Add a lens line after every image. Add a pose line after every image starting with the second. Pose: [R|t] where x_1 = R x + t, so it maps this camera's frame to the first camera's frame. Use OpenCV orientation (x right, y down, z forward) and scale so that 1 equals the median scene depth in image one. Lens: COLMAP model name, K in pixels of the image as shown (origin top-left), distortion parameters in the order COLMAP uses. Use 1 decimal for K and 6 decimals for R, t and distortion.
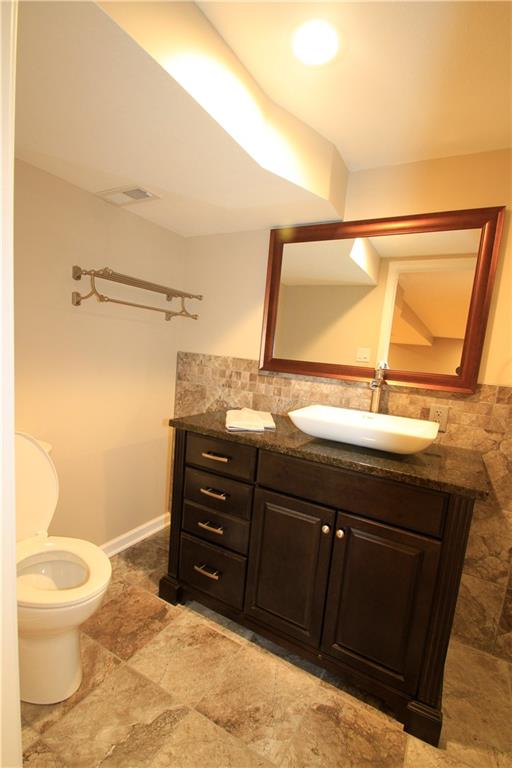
lens RADIAL K [[357.2, 0, 256.0], [0, 357.2, 384.0], [0, 0, 1]] dist [0.003068, -0.013283]
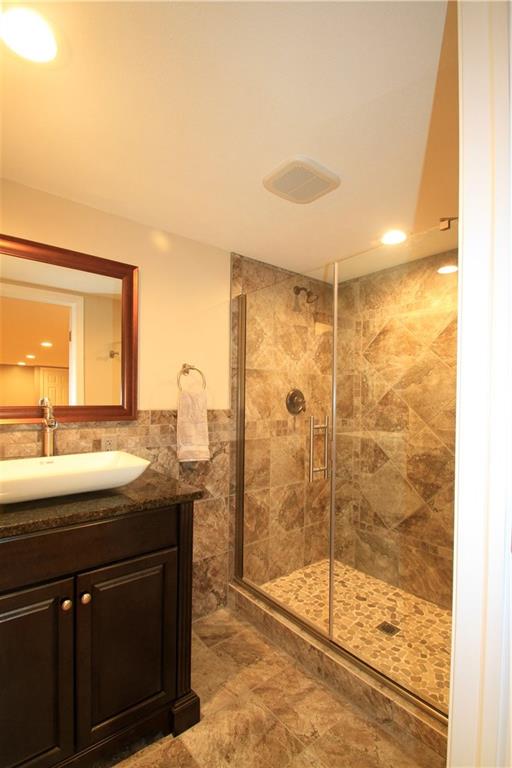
lens RADIAL K [[357.2, 0, 256.0], [0, 357.2, 384.0], [0, 0, 1]] dist [0.003068, -0.013283]
pose [[0.344962, -0.041658, 0.937692, -0.355034], [0.107921, 0.994149, 0.004464, -0.051915], [-0.932392, 0.099657, 0.347439, 0.219523]]
